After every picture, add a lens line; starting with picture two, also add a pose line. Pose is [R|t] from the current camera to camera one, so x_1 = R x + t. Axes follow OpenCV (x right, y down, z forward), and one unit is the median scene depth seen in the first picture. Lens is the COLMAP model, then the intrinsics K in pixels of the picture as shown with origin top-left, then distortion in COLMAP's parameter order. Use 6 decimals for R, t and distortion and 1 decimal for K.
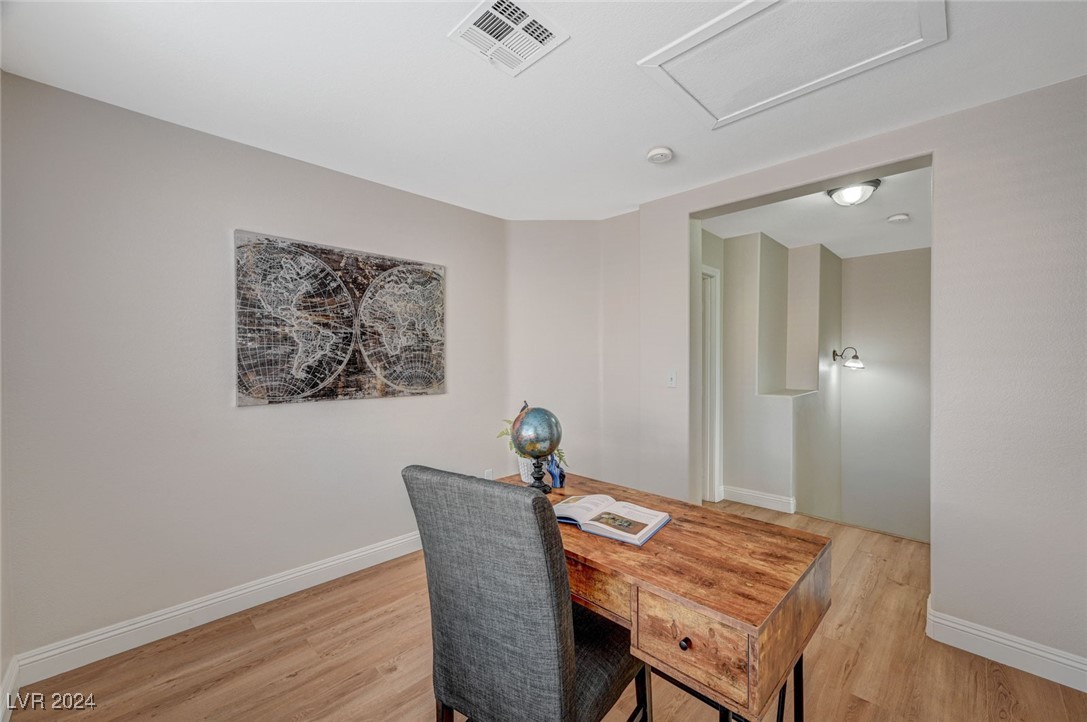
lens RADIAL K [[448.1, 0, 547.9], [0, 448.1, 357.1], [0, 0, 1]] dist [0.000421, 0.000045]
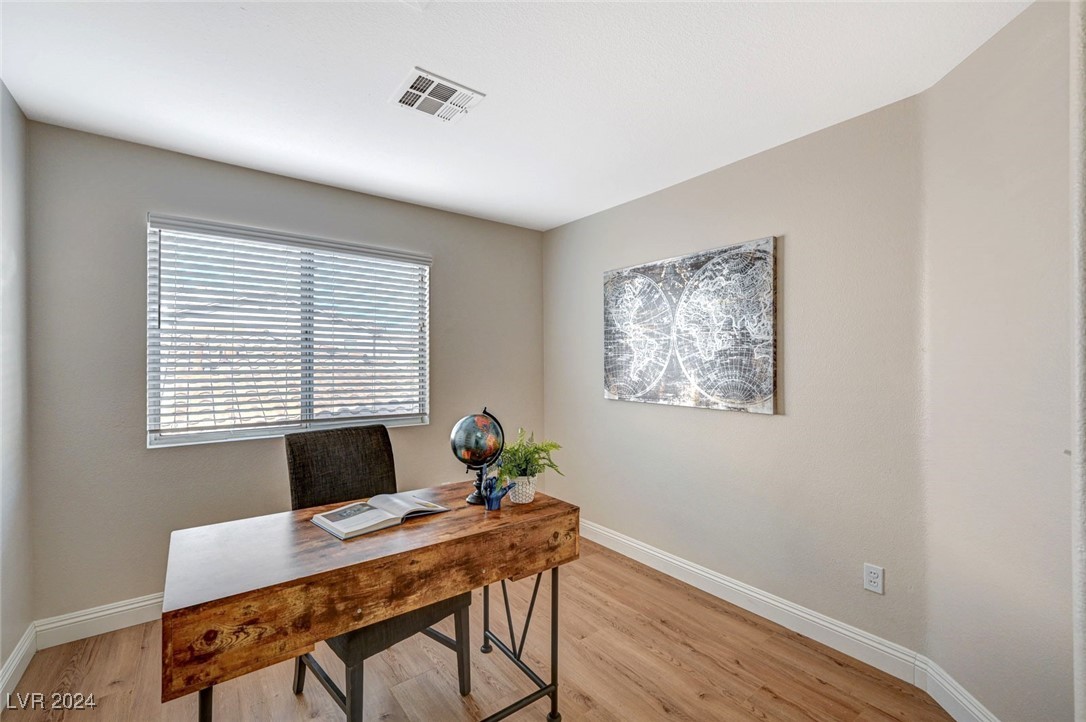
lens RADIAL K [[453.2, 0, 546.7], [0, 453.2, 361.8], [0, 0, 1]] dist [-0.000396, -0.000073]
pose [[-0.132179, -0.006611, -0.991204, 0.592649], [-0.004834, 0.999970, -0.006024, 0.004157], [0.991214, 0.003995, -0.132207, 0.816710]]
